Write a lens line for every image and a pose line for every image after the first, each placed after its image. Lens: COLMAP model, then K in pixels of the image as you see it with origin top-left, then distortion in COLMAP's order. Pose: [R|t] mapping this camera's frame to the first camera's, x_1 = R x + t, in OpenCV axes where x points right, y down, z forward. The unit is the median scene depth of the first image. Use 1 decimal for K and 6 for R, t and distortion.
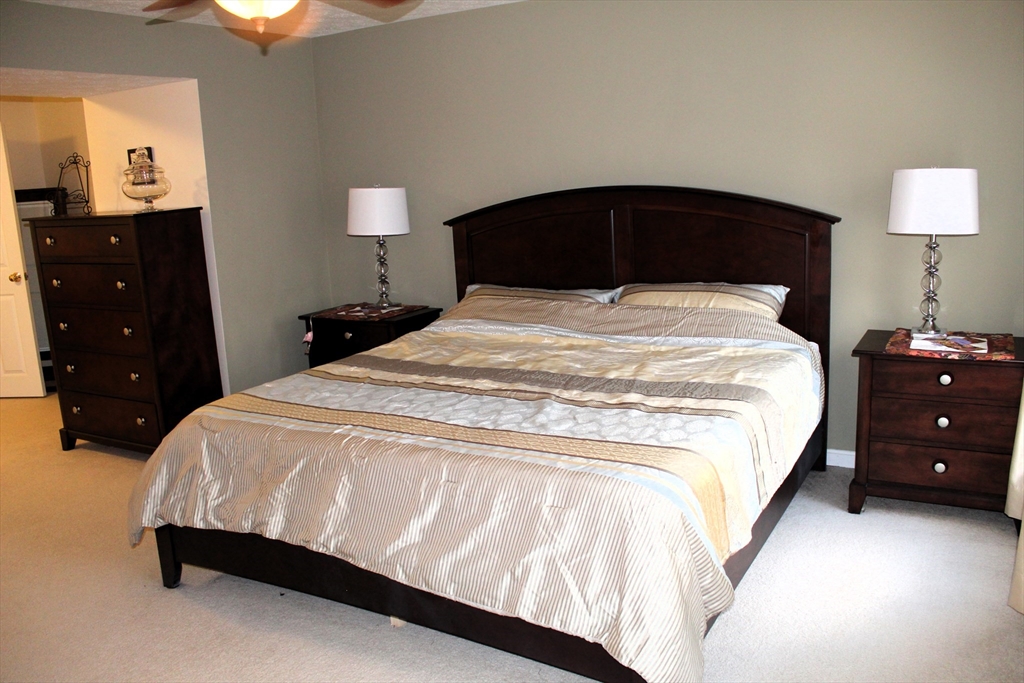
lens RADIAL K [[855.7, 0, 524.2], [0, 855.7, 336.8], [0, 0, 1]] dist [-0.166283, 0.156555]
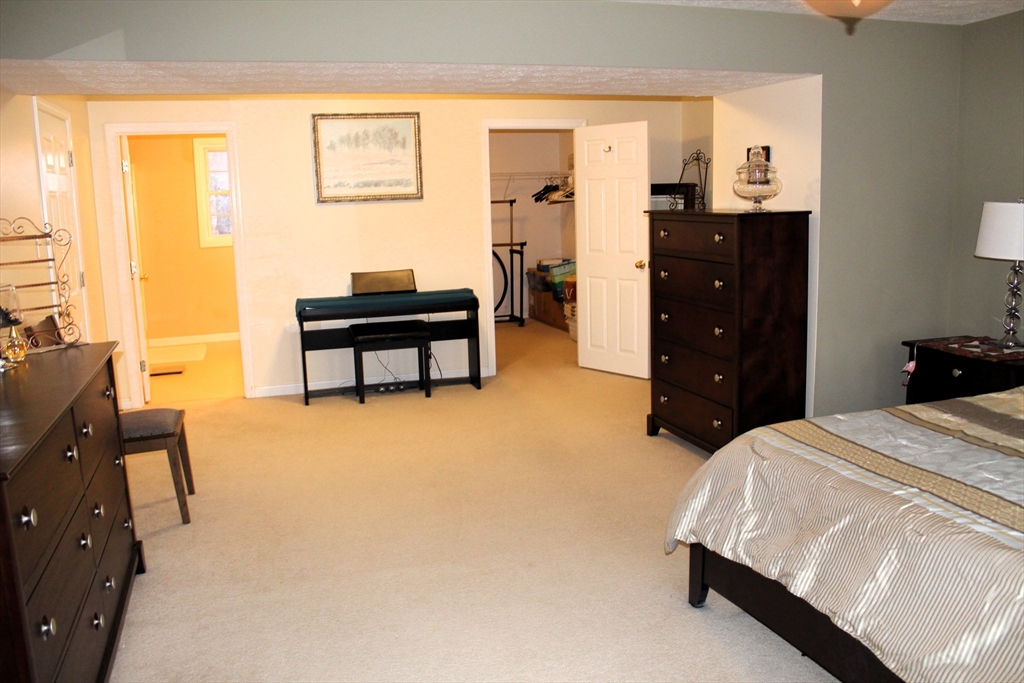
lens RADIAL K [[855.7, 0, 524.2], [0, 855.7, 336.8], [0, 0, 1]] dist [-0.166283, 0.156555]
pose [[0.742260, 0.141954, -0.654904, 0.014914], [-0.145548, 0.988126, 0.049219, -0.022275], [0.654115, 0.058787, 0.754107, 0.125490]]
